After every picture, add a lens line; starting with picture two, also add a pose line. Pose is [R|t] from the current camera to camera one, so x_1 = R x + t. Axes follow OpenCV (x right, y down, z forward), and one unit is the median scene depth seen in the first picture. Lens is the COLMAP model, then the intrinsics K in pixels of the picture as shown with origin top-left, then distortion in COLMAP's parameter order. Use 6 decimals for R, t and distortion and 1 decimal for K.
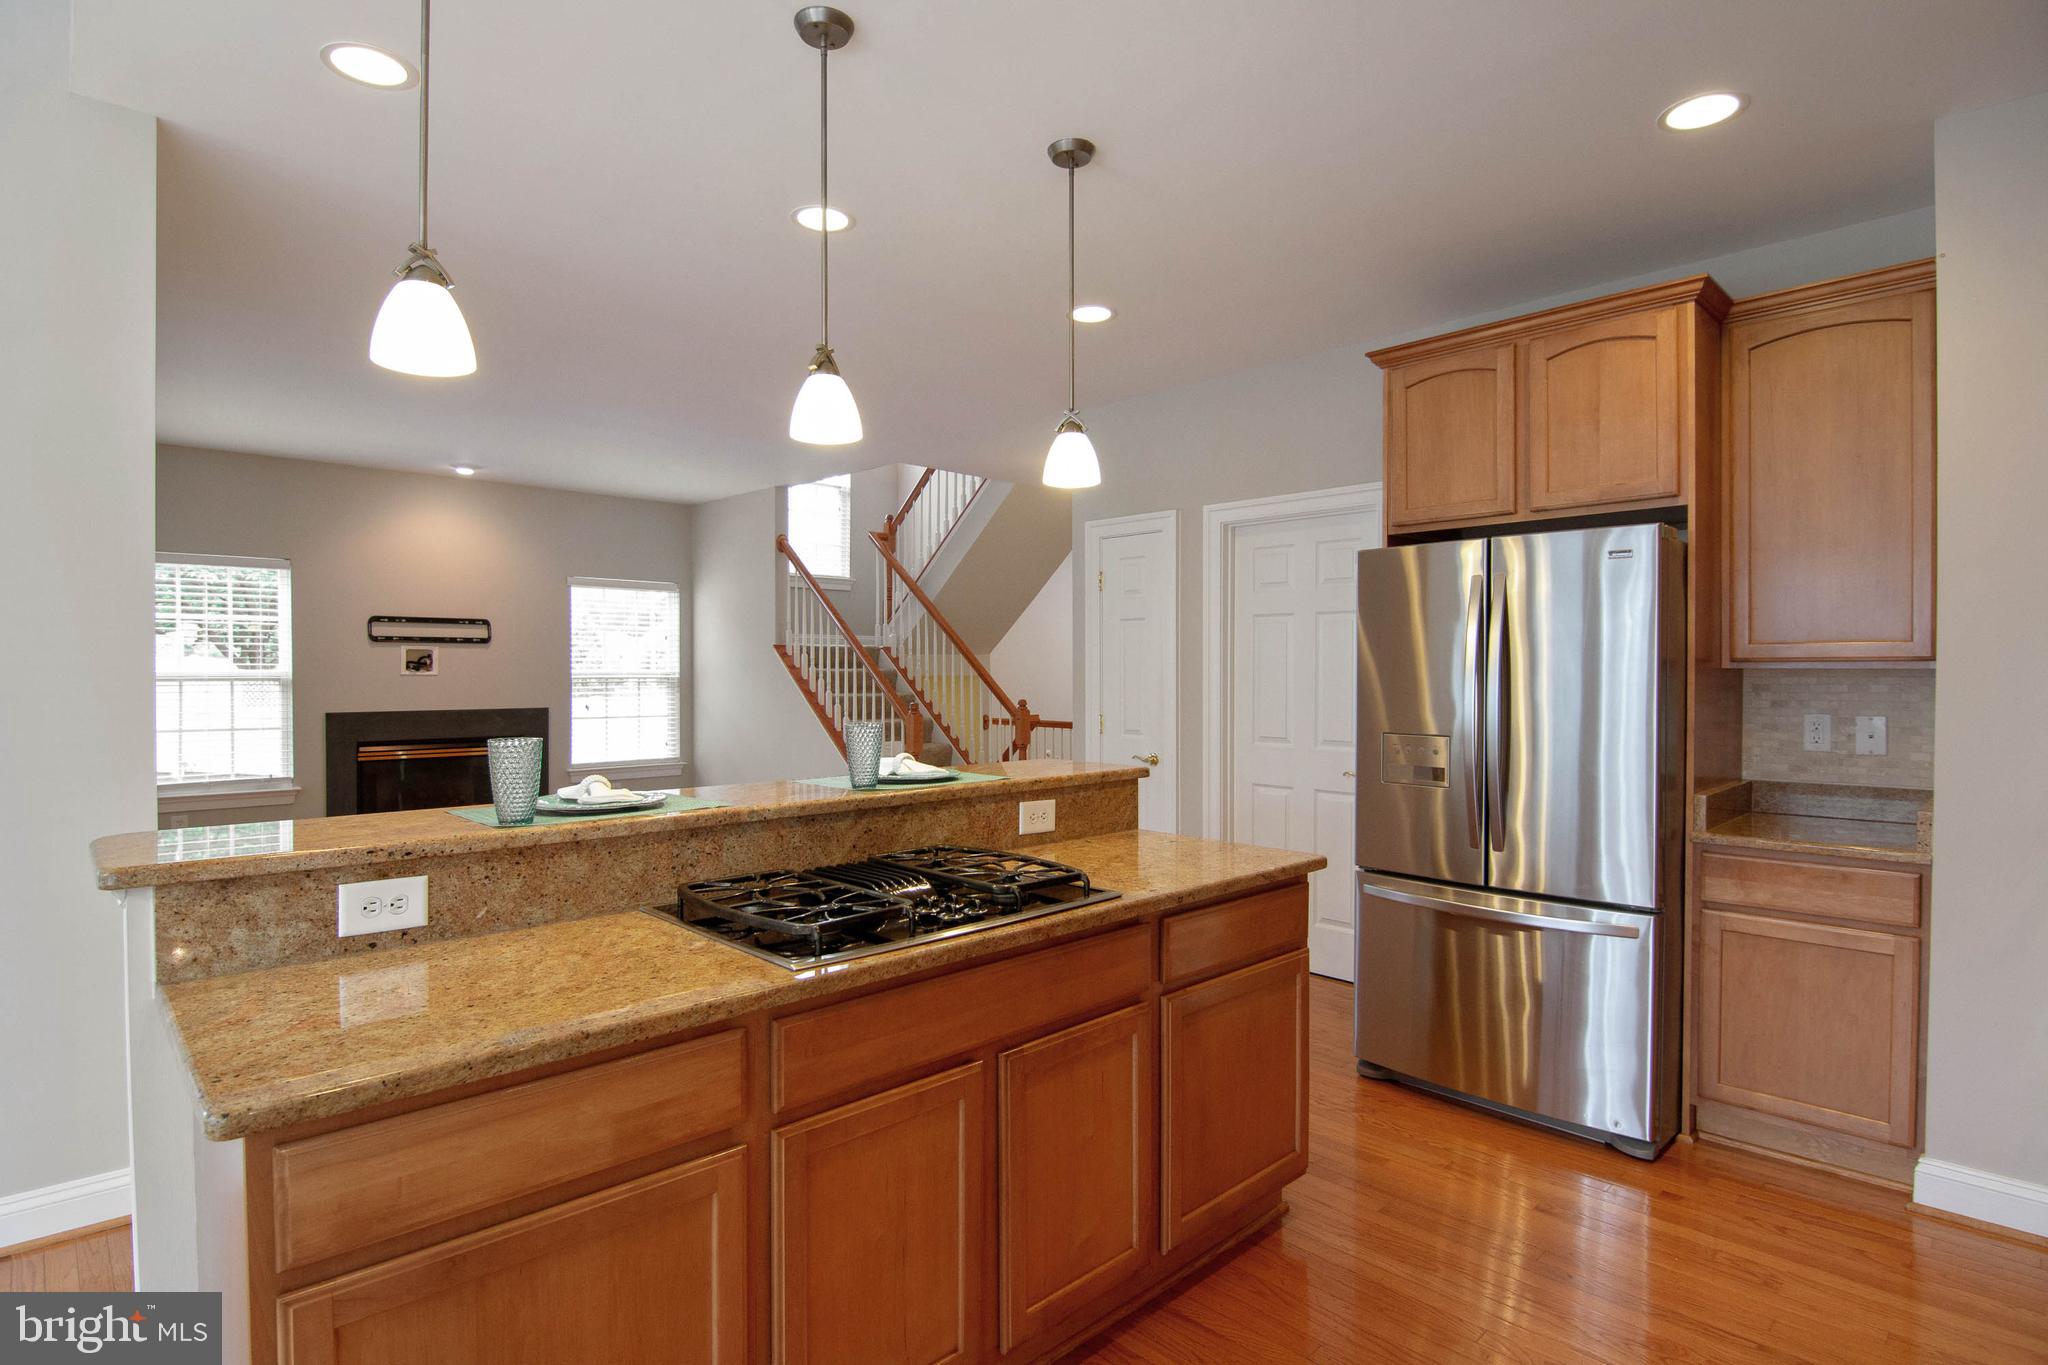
lens RADIAL K [[1040.4, 0, 1026.2], [0, 1040.4, 684.6], [0, 0, 1]] dist [0.003157, -0.006227]
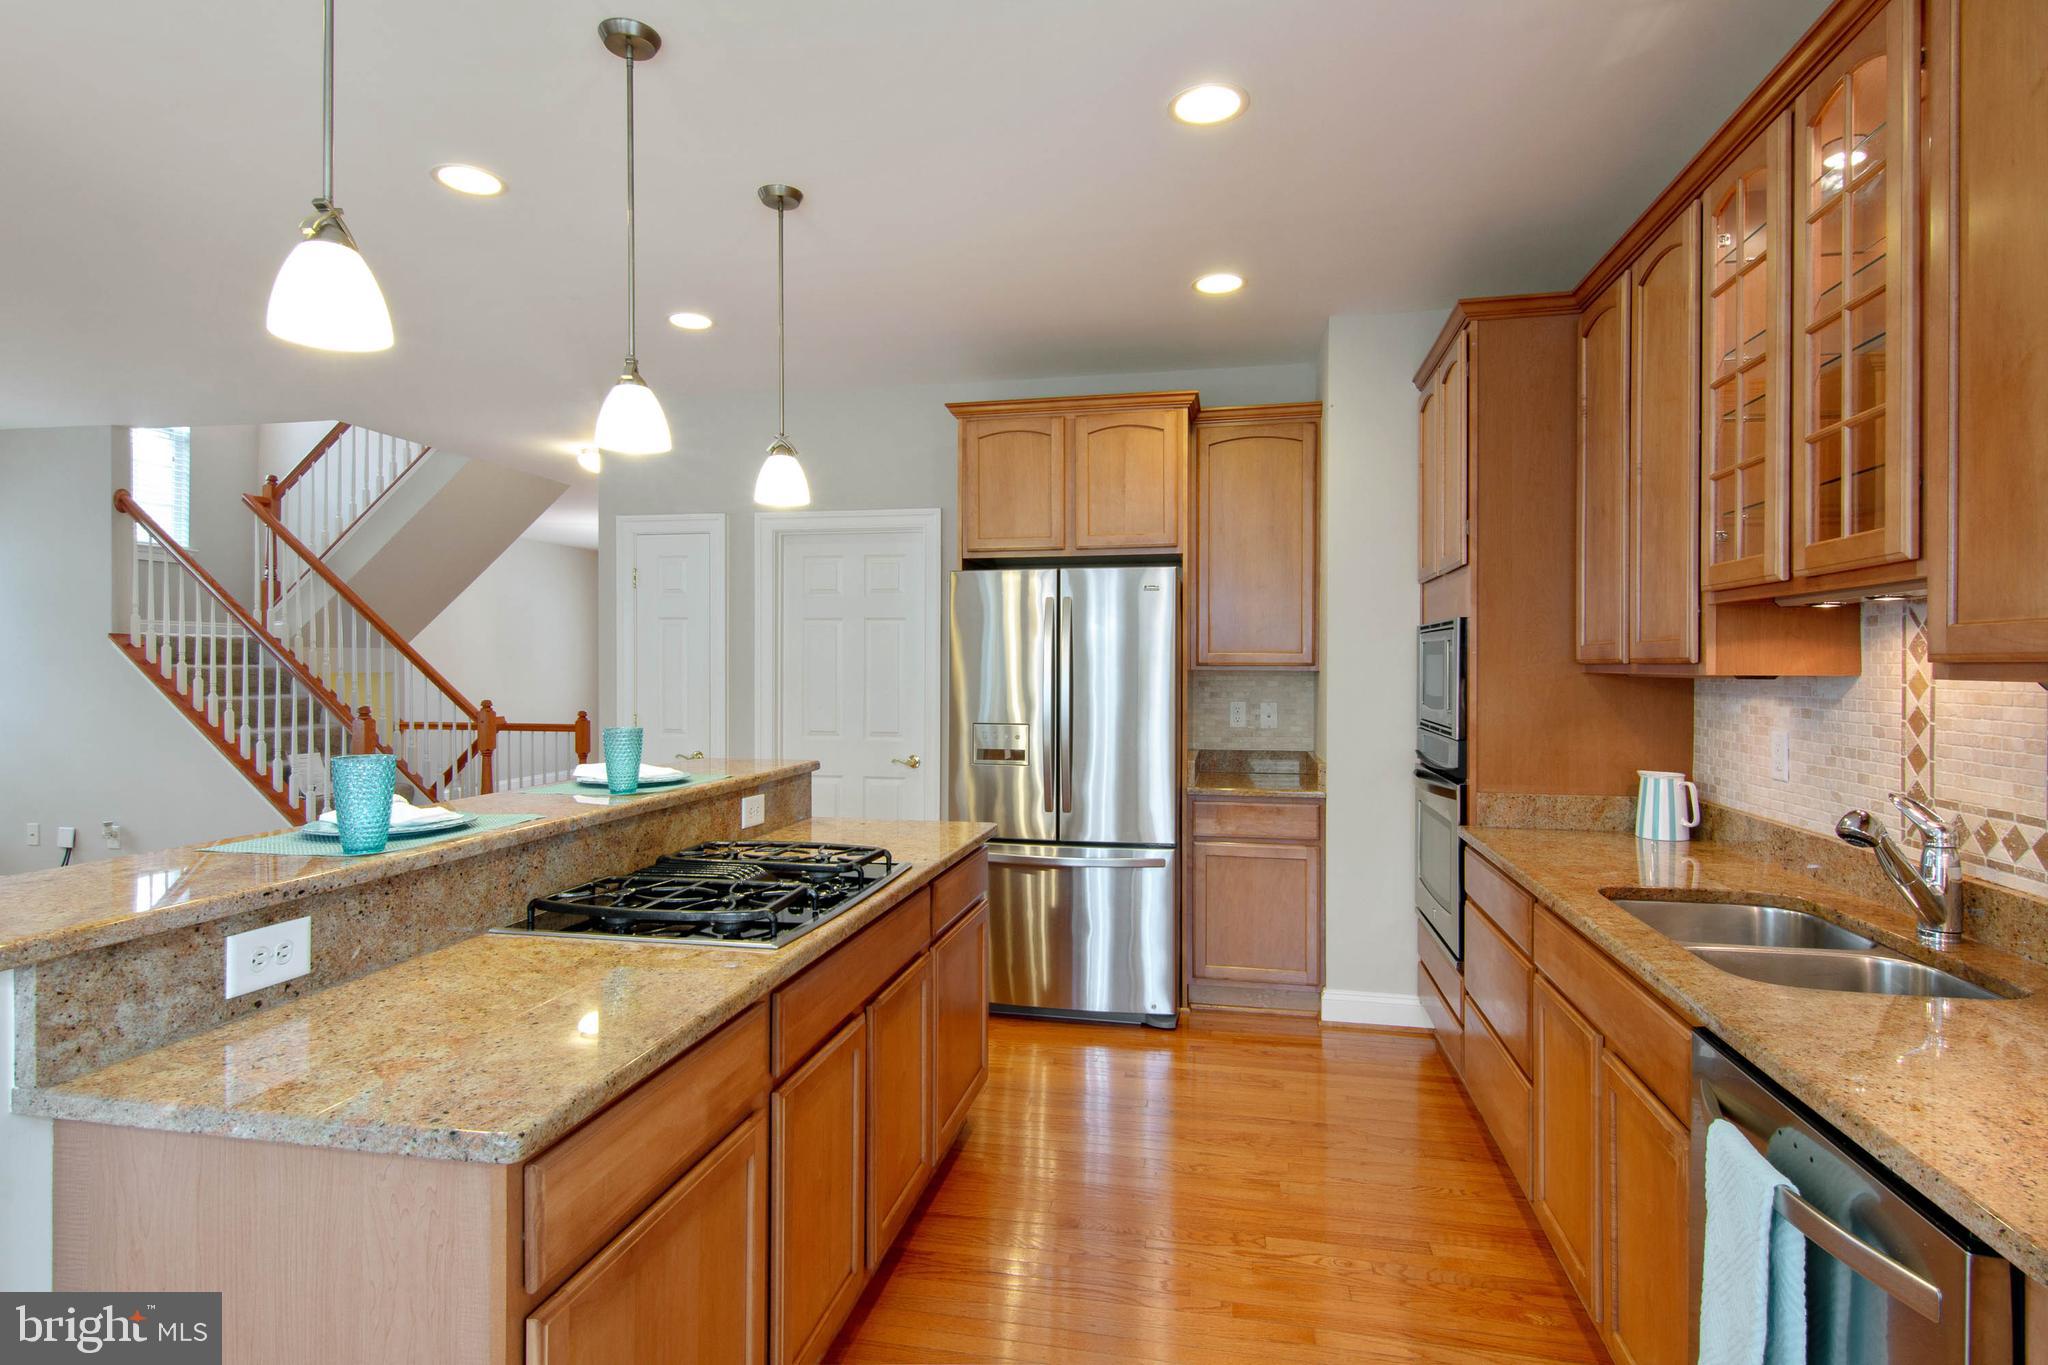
lens RADIAL K [[1040.4, 0, 1004.0], [0, 1040.4, 670.0], [0, 0, 1]] dist [0.003157, -0.006227]
pose [[0.834593, -0.000652, 0.550867, -0.340467], [0.005173, 0.999964, -0.006654, -0.008332], [-0.550843, 0.008403, 0.834567, -0.028826]]
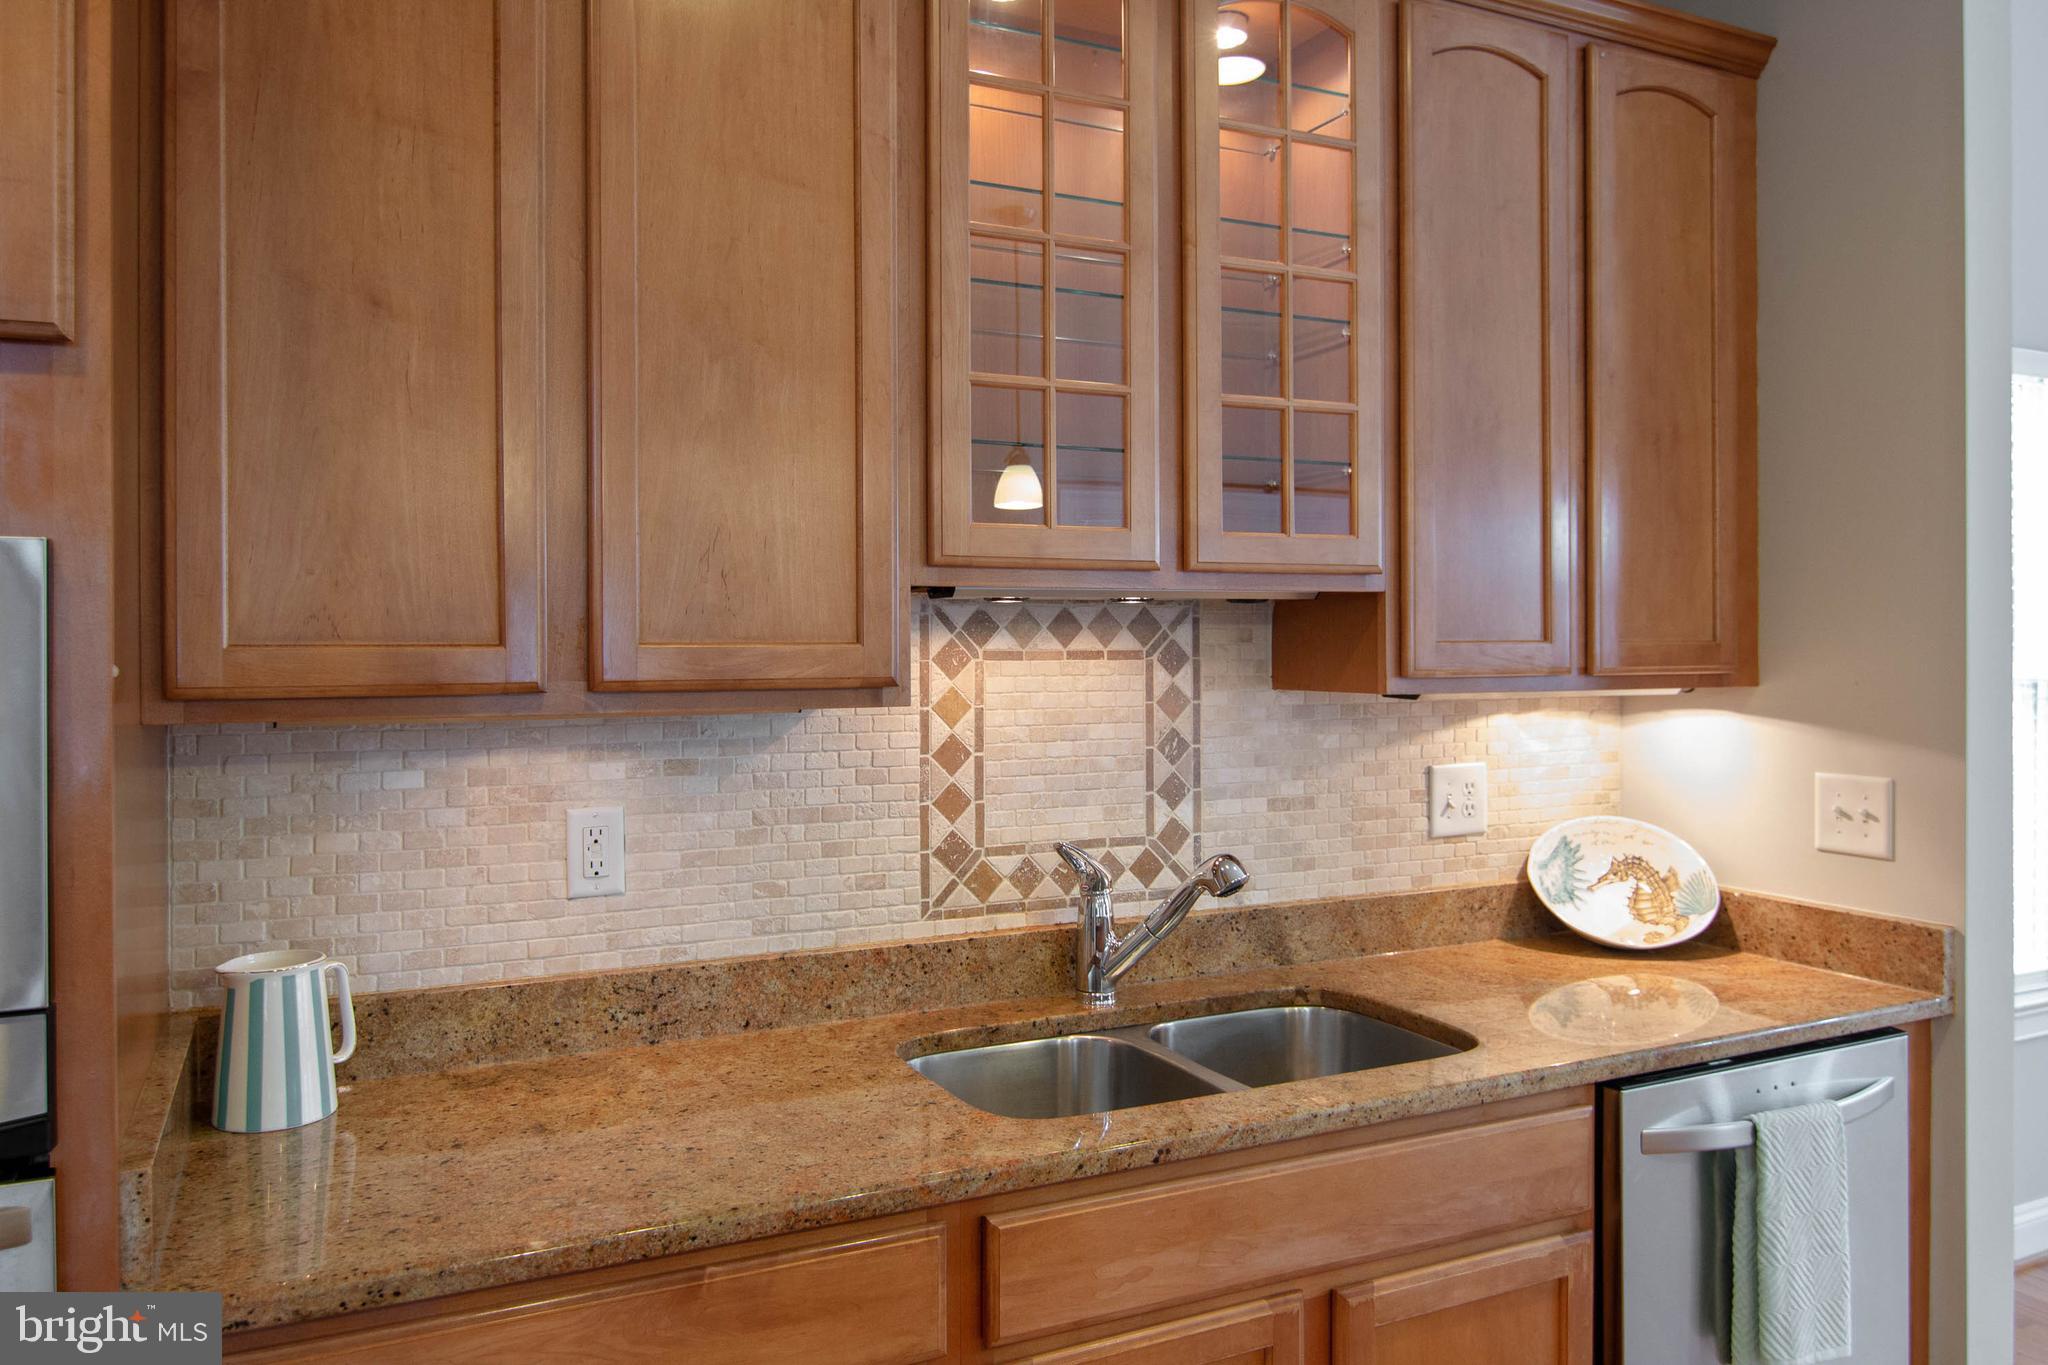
lens RADIAL K [[1469.5, 0, 1024.2], [0, 1469.5, 654.3], [0, 0, 1]] dist [0.008691, 0.000983]
pose [[-0.950769, 0.002067, 0.309894, 0.273254], [0.009129, 0.999731, 0.021340, -0.042335], [-0.309766, 0.023118, -0.950532, 0.910788]]
